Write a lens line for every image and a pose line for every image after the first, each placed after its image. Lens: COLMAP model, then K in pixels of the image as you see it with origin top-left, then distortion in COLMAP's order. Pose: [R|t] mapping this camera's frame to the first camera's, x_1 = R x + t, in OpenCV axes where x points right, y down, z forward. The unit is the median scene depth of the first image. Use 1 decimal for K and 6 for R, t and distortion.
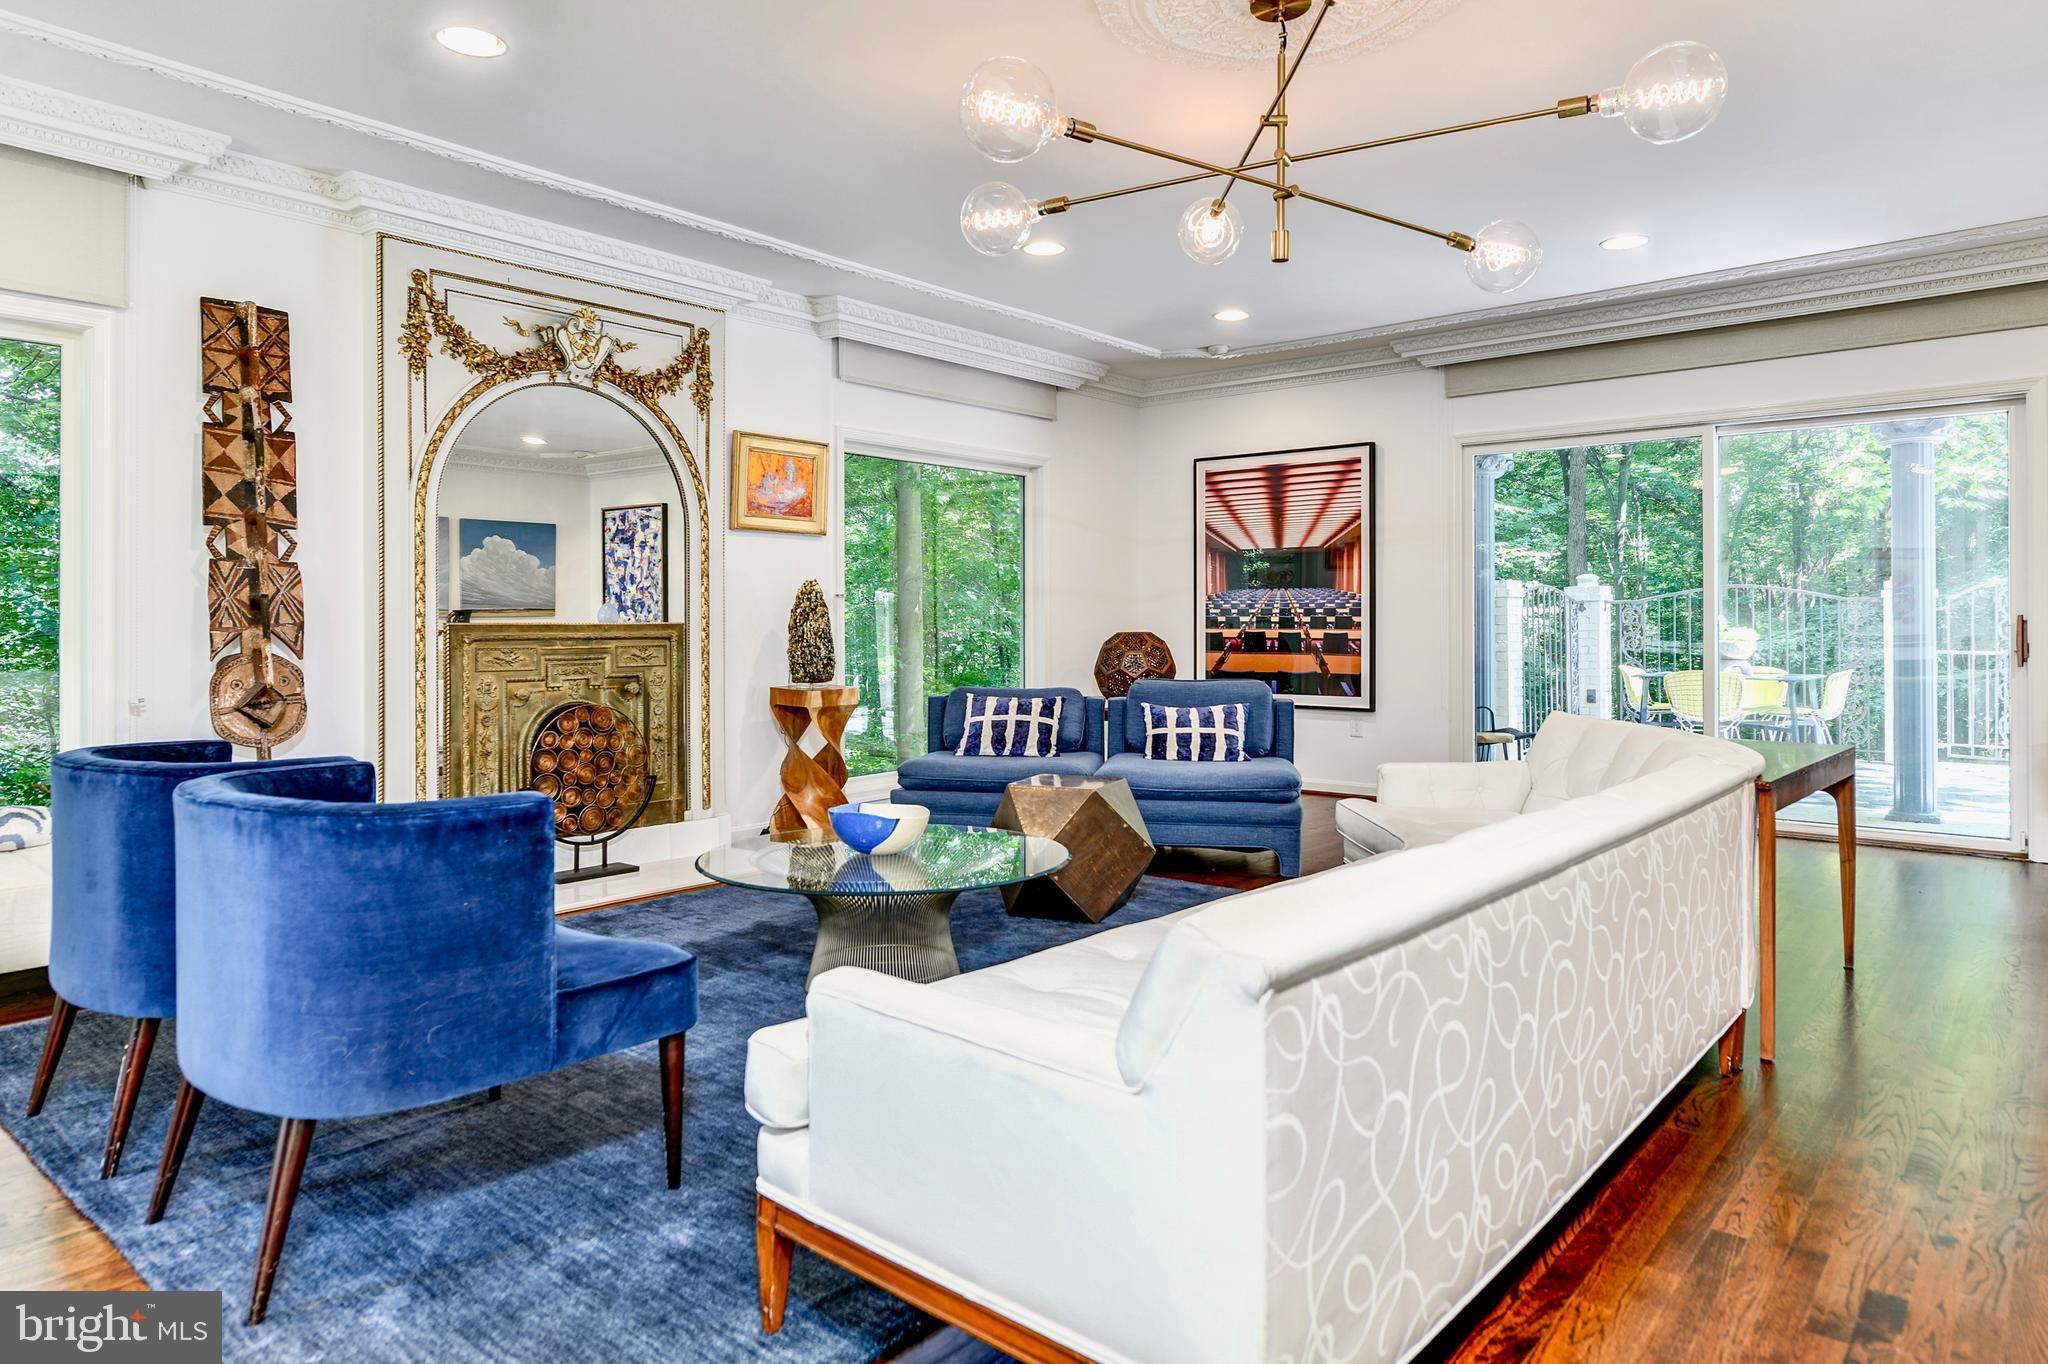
lens RADIAL K [[1278.2, 0, 991.2], [0, 1278.2, 613.2], [0, 0, 1]] dist [0.009269, -0.003046]
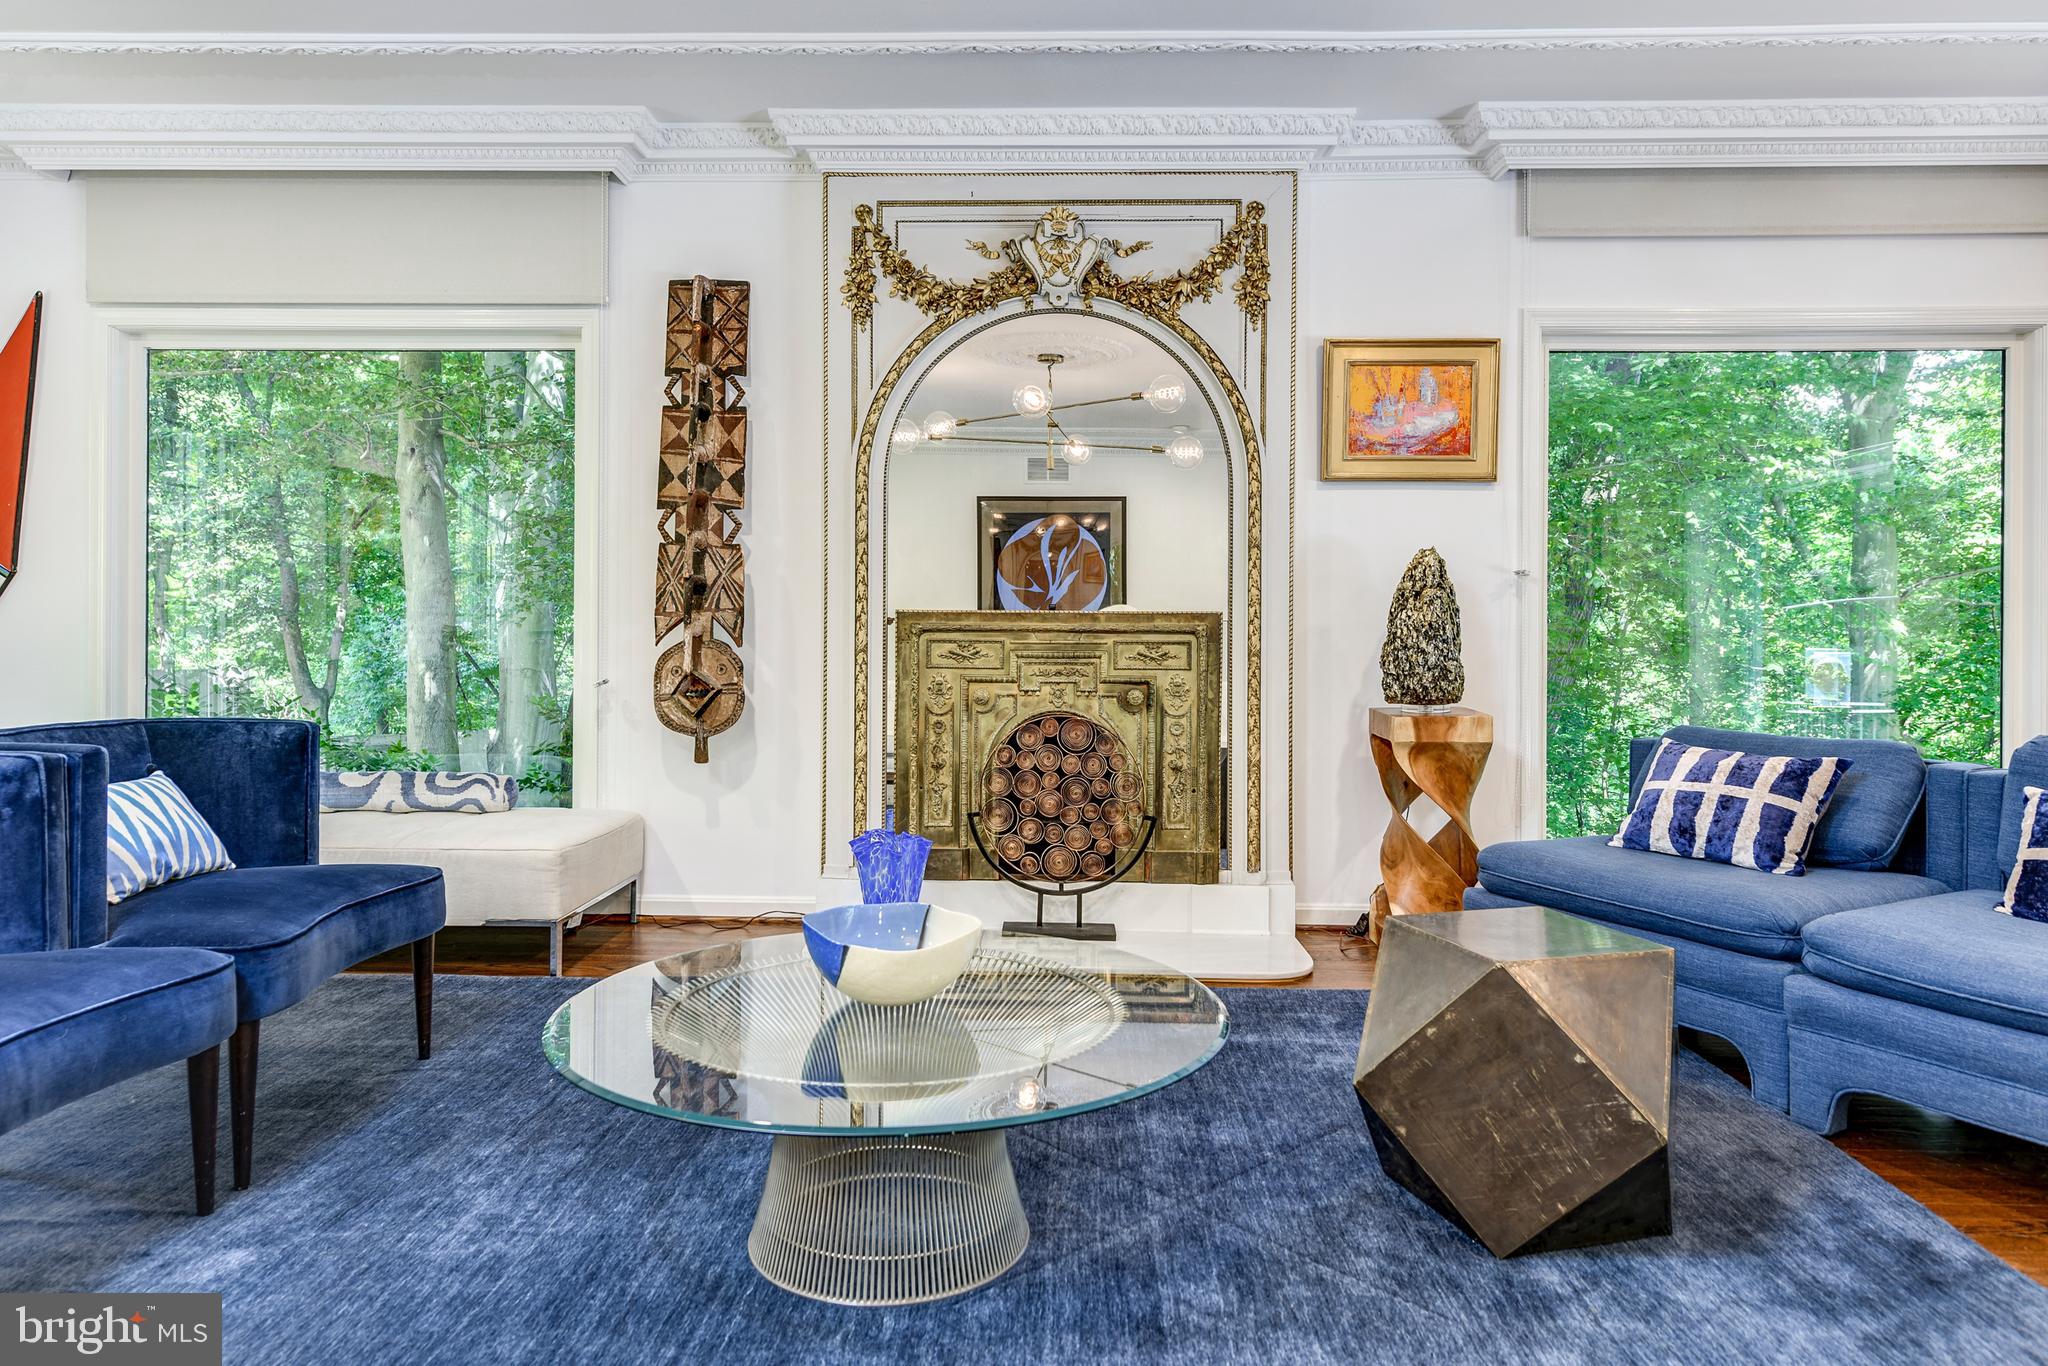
lens RADIAL K [[1278.2, 0, 1007.4], [0, 1278.2, 629.7], [0, 0, 1]] dist [0.009269, -0.003046]
pose [[0.630883, 0.007063, -0.775846, 0.275041], [-0.003621, 0.999974, 0.006160, 0.014839], [0.775869, -0.001077, 0.630893, 0.491278]]
